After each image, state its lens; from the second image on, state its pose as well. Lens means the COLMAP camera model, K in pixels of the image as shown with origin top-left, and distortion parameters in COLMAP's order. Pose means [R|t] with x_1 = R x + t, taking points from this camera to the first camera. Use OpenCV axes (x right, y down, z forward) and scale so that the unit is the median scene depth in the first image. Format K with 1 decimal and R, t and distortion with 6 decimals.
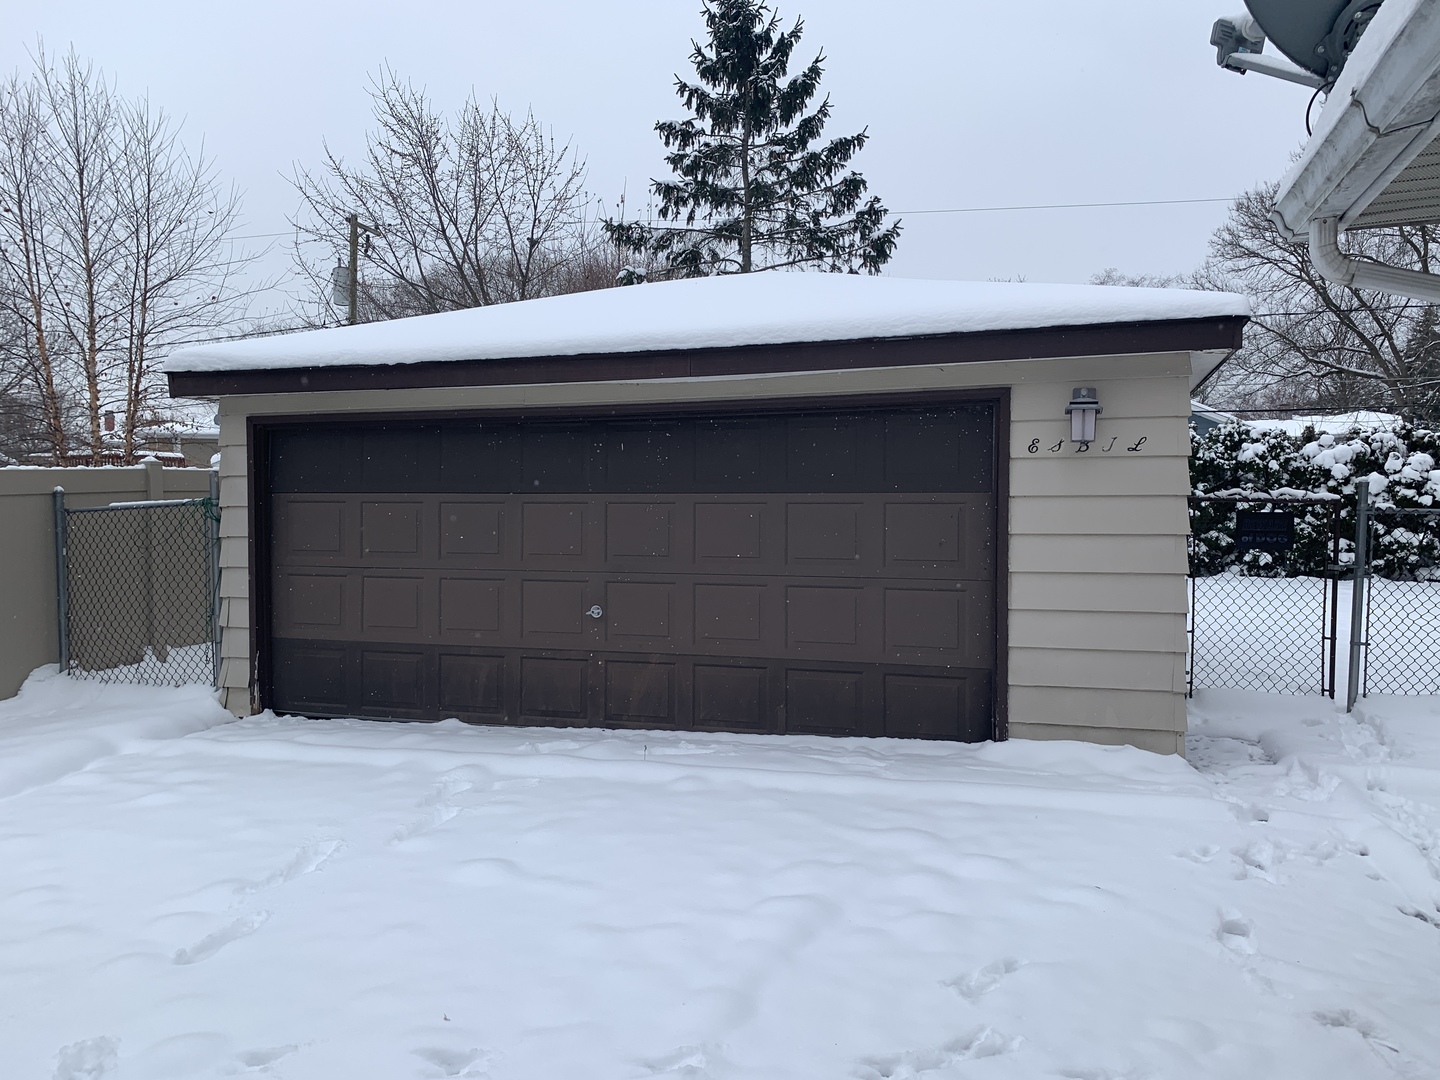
lens RADIAL K [[1091.9, 0, 710.4], [0, 1091.9, 530.7], [0, 0, 1]] dist [0.007442, 0.000288]
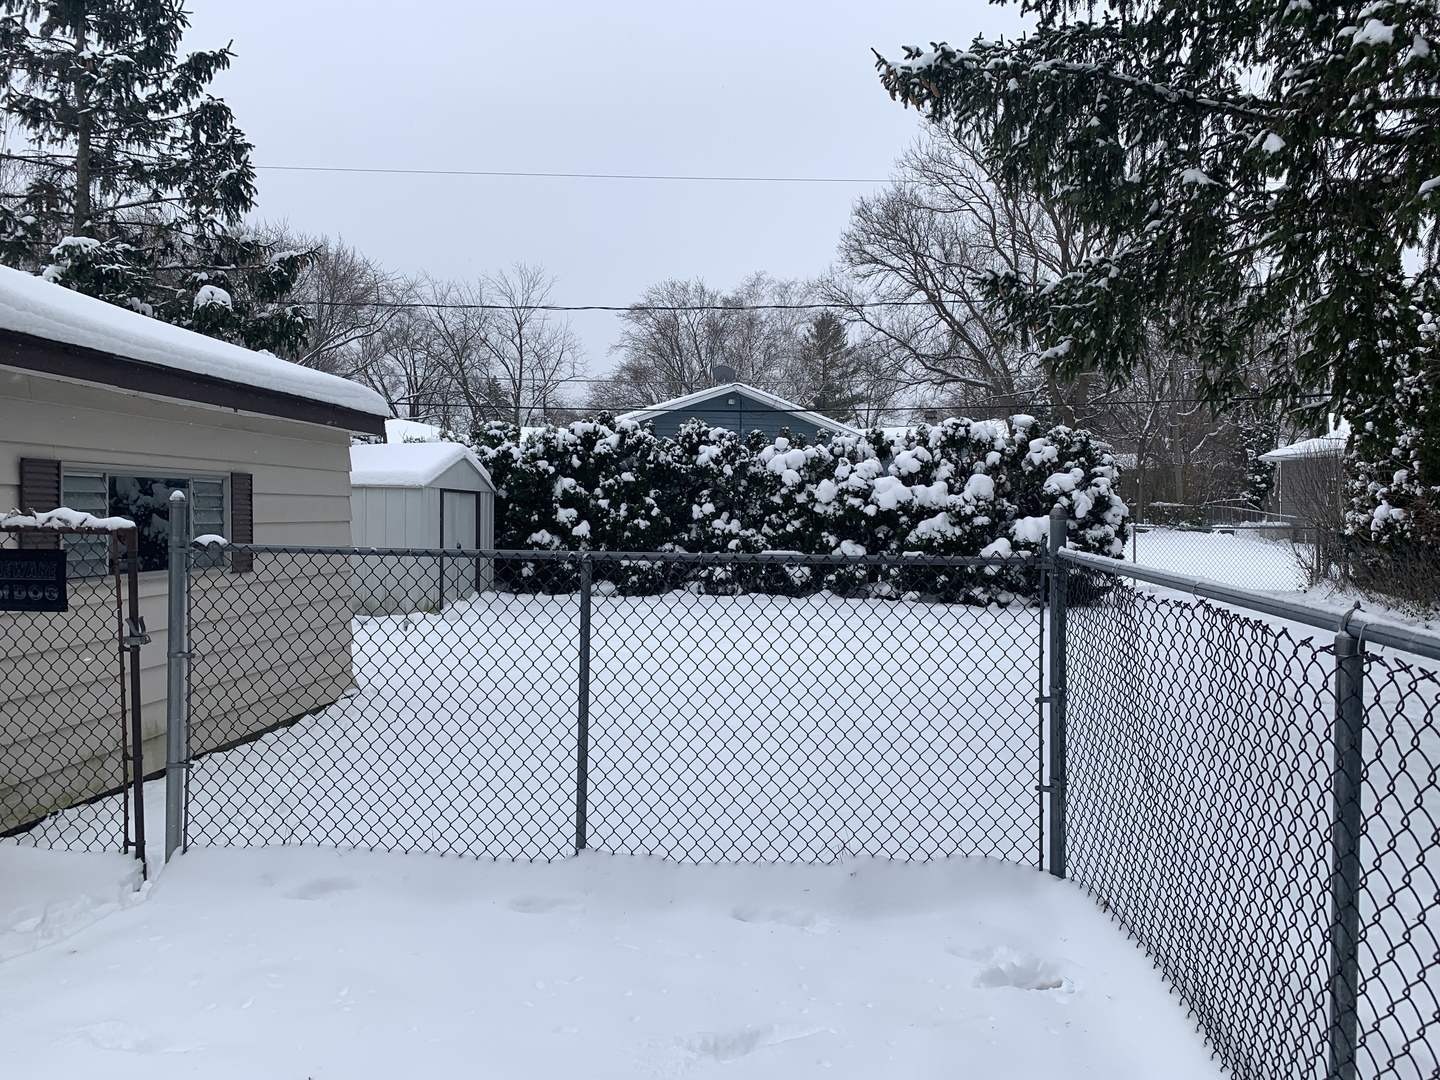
lens RADIAL K [[1091.9, 0, 725.1], [0, 1091.9, 531.3], [0, 0, 1]] dist [0.007442, 0.000288]
pose [[0.970782, -0.002826, 0.239946, 0.301952], [0.002587, 0.999996, 0.001312, -0.011107], [-0.239949, -0.000653, 0.970785, 0.134629]]
